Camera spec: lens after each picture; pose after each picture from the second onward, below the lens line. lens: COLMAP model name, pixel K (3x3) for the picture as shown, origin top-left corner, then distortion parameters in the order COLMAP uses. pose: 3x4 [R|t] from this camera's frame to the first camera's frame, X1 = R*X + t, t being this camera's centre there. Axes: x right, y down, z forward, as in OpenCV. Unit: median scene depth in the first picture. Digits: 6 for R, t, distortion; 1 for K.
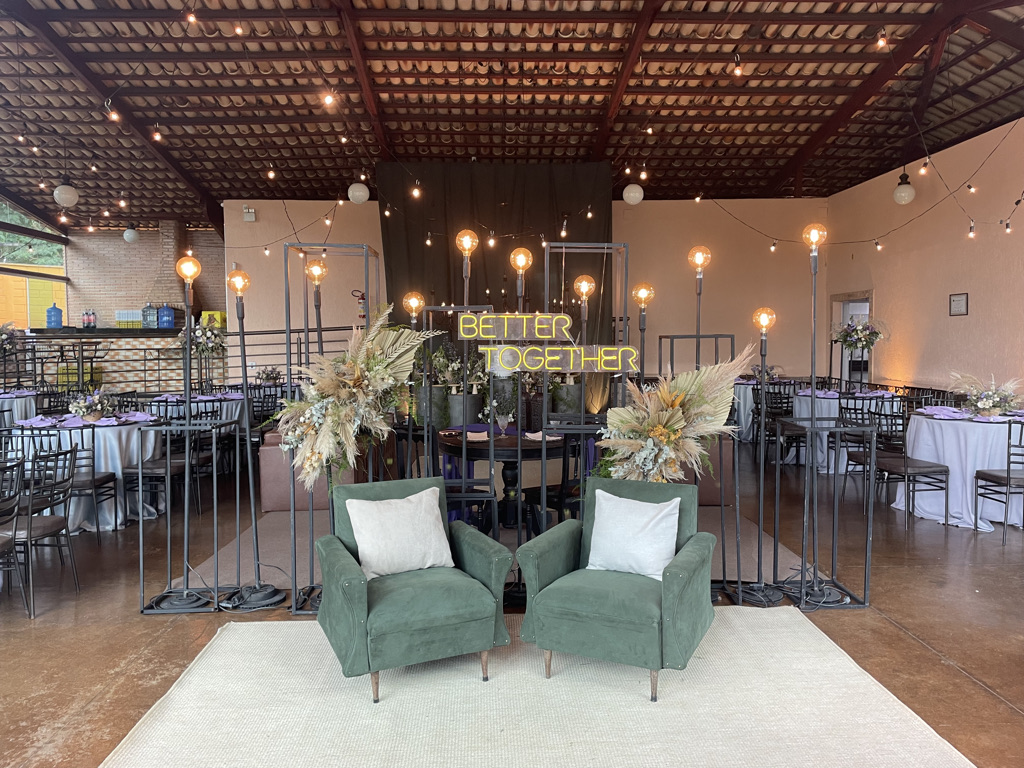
lens RADIAL K [[796.3, 0, 511.7], [0, 796.3, 381.0], [0, 0, 1]] dist [0.027522, -0.043410]
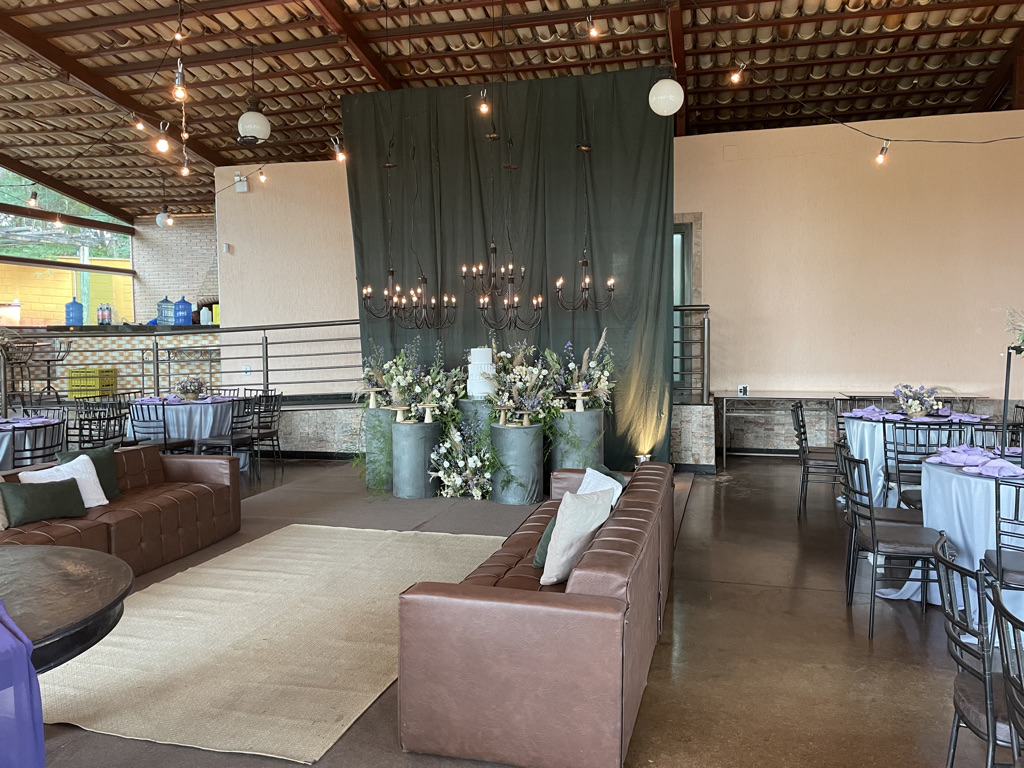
lens RADIAL K [[796.3, 0, 509.8], [0, 796.3, 380.6], [0, 0, 1]] dist [0.027522, -0.043410]
pose [[0.958803, 0.015961, -0.283623, 0.154843], [-0.014702, 0.999870, 0.006565, -0.017846], [0.283691, -0.002124, 0.958913, 0.289845]]
